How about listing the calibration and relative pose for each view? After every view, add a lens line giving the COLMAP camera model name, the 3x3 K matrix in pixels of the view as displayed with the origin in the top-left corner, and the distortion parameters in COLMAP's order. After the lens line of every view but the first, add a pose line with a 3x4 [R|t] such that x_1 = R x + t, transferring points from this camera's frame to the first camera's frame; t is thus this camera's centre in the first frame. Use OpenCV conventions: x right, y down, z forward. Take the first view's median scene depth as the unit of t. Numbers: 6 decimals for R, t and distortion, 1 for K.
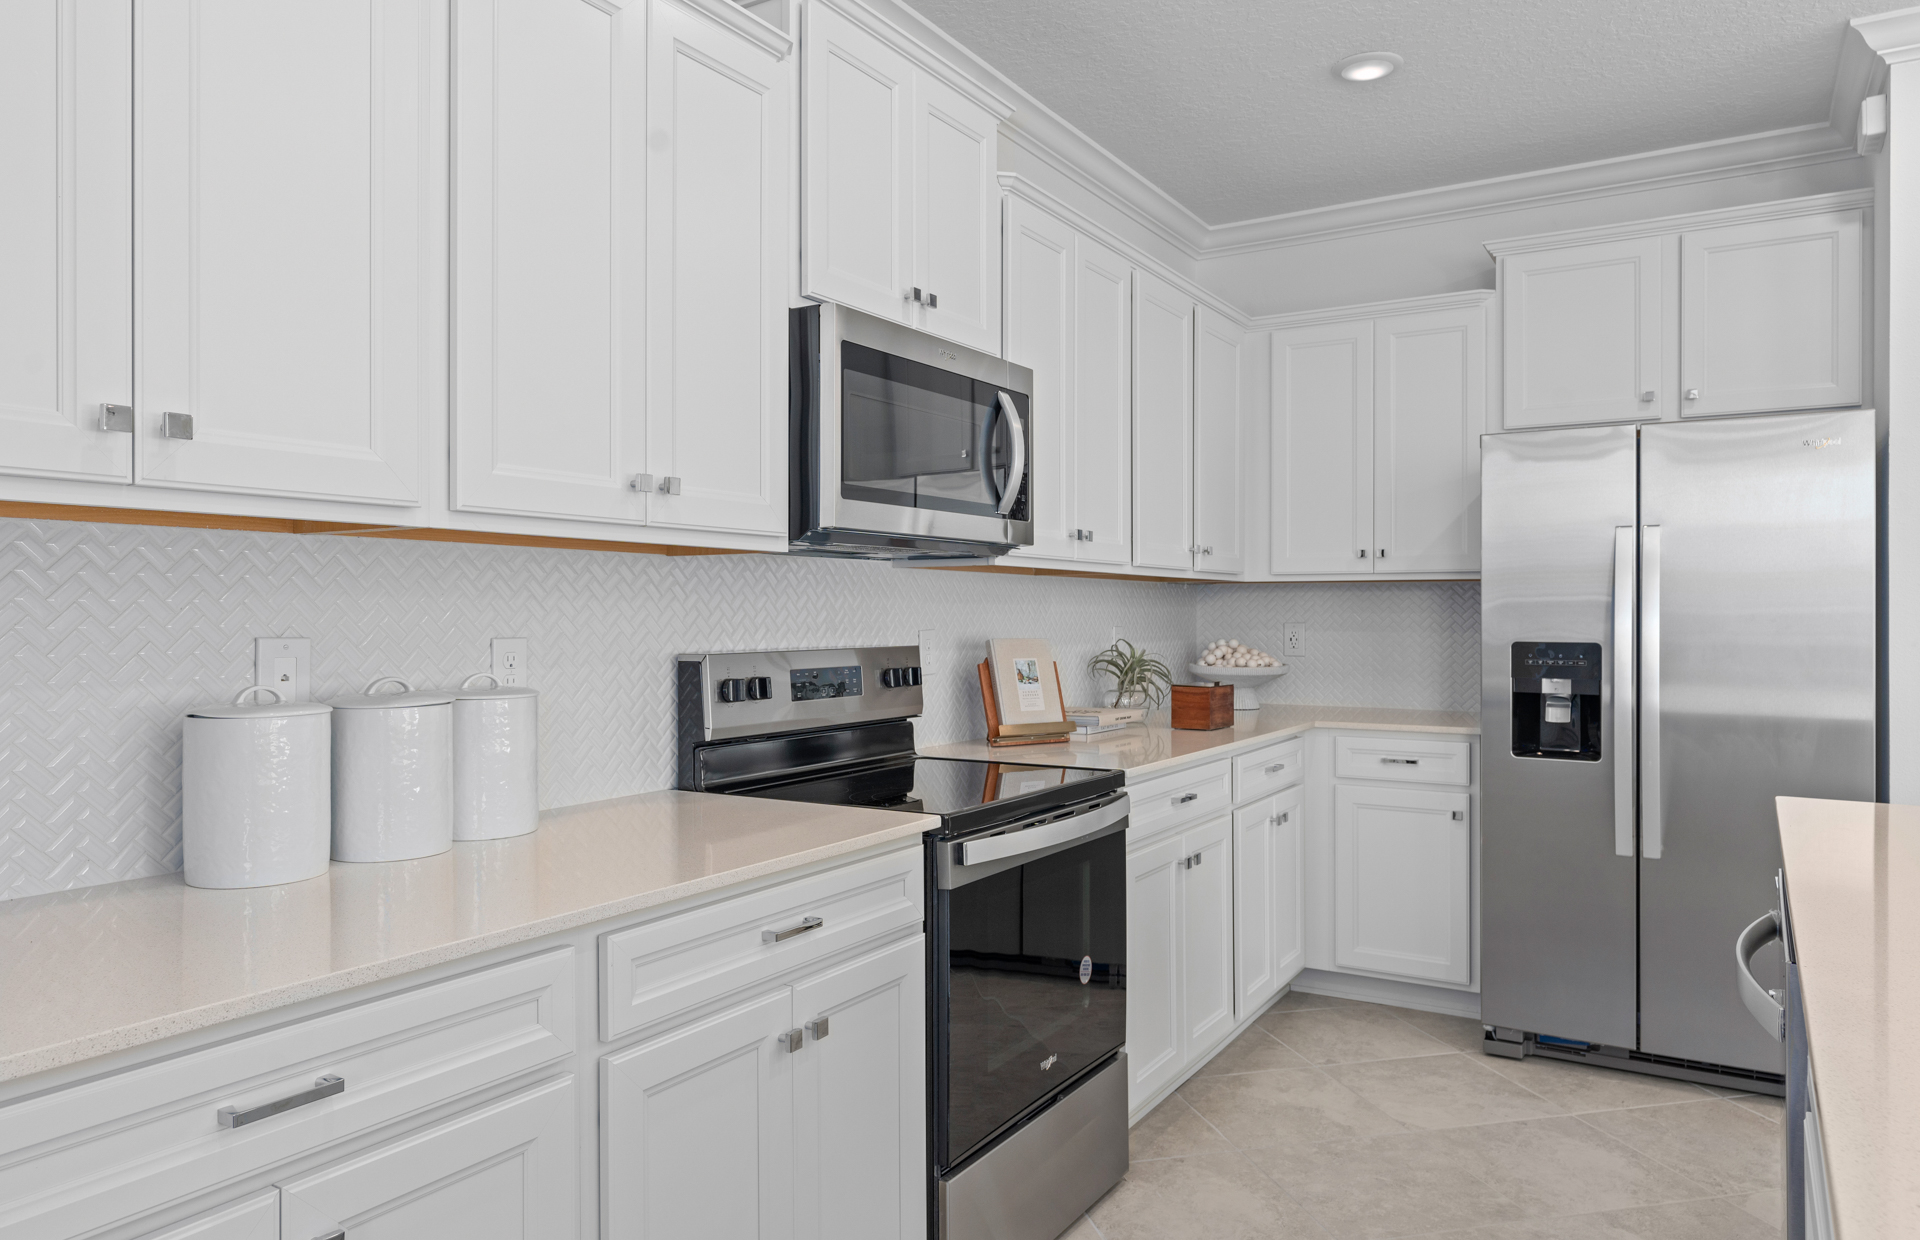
lens RADIAL K [[1271.1, 0, 960.0], [0, 1271.1, 620.0], [0, 0, 1]] dist [0.003943, 0.002407]
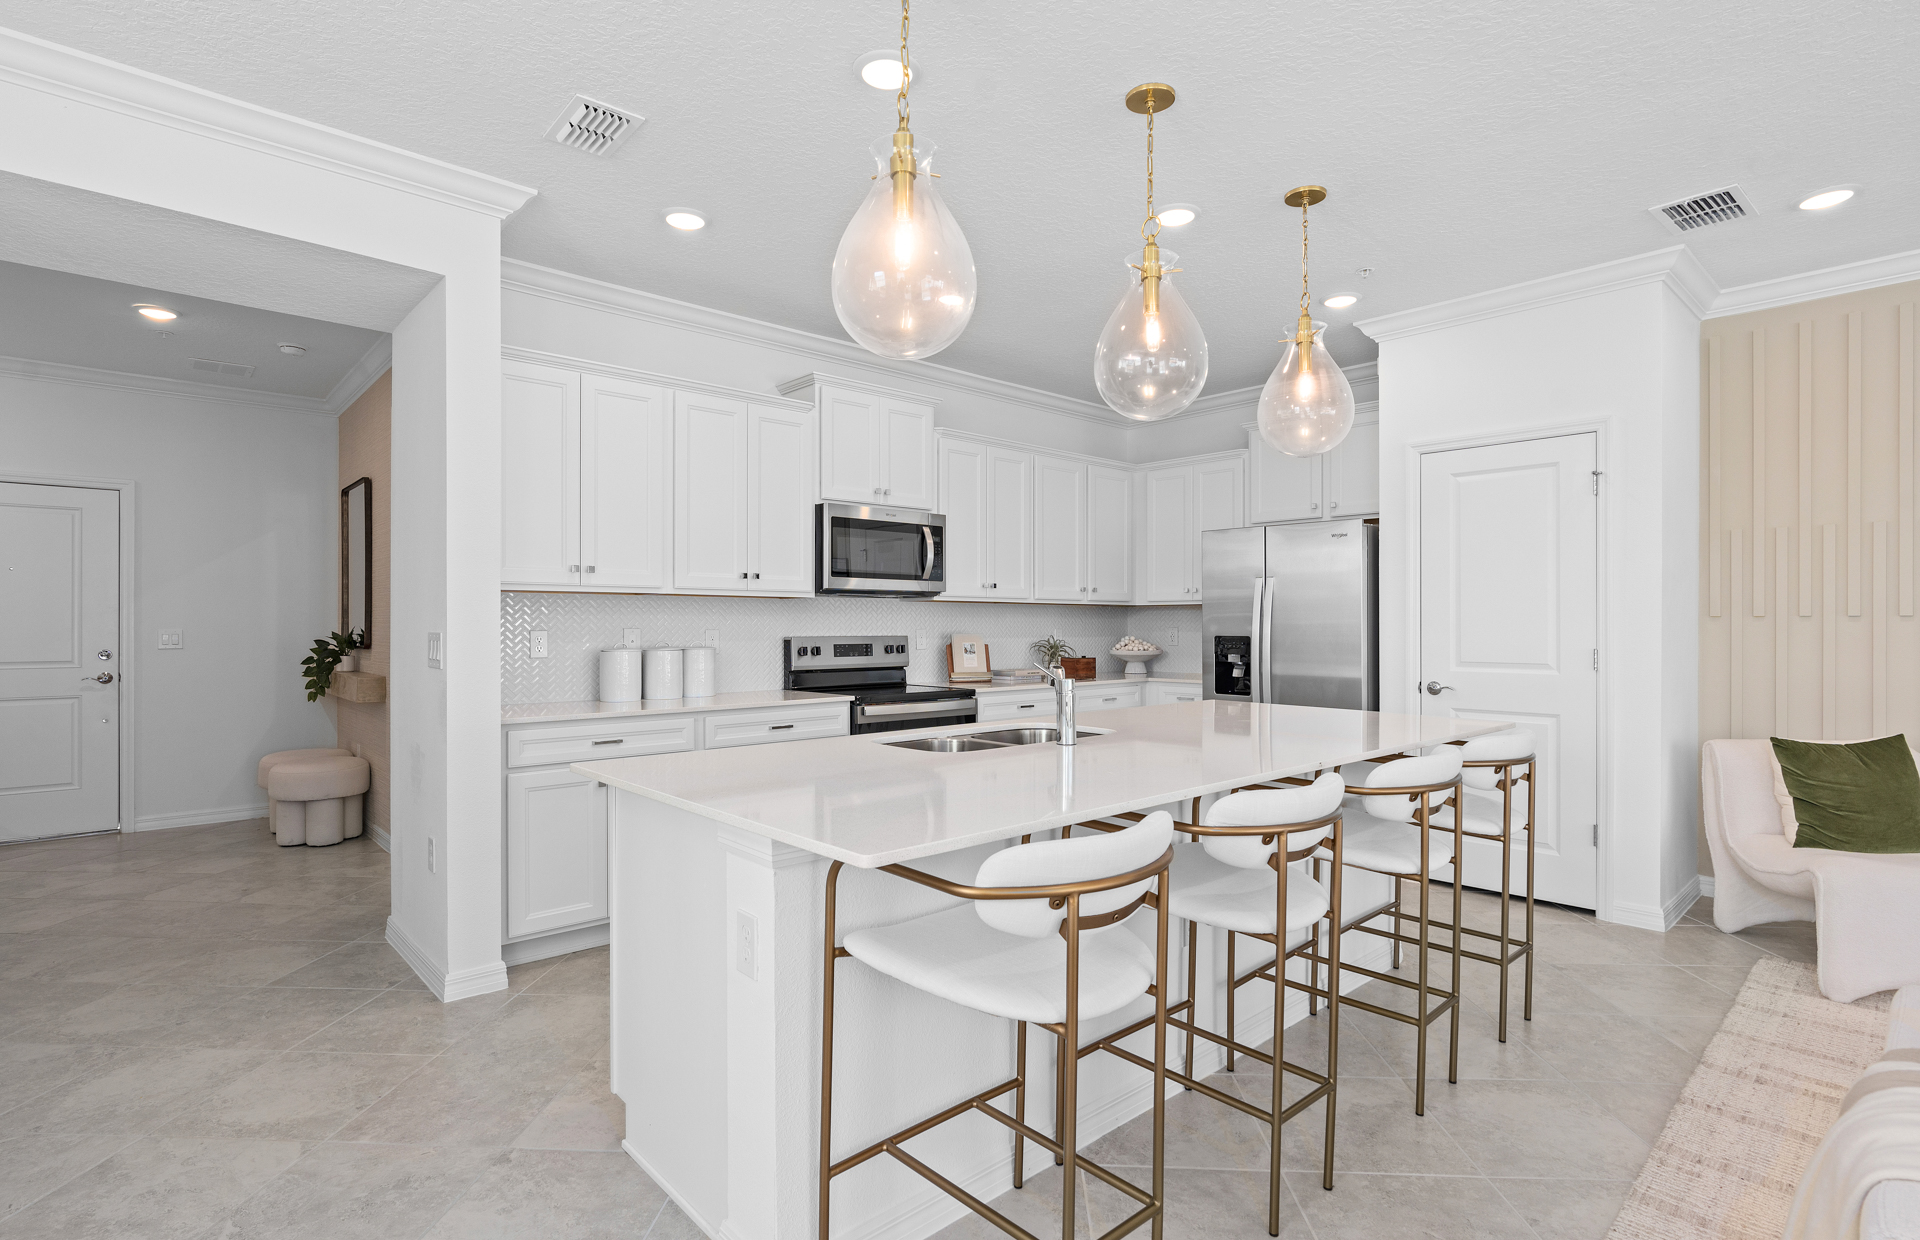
lens RADIAL K [[938.3, 0, 957.5], [0, 938.3, 628.6], [0, 0, 1]] dist [-0.001840, -0.000354]
pose [[0.963066, -0.001792, -0.269259, 0.611663], [0.000734, 0.999992, -0.004030, 0.016781], [0.269264, 0.003684, 0.963059, -0.714807]]
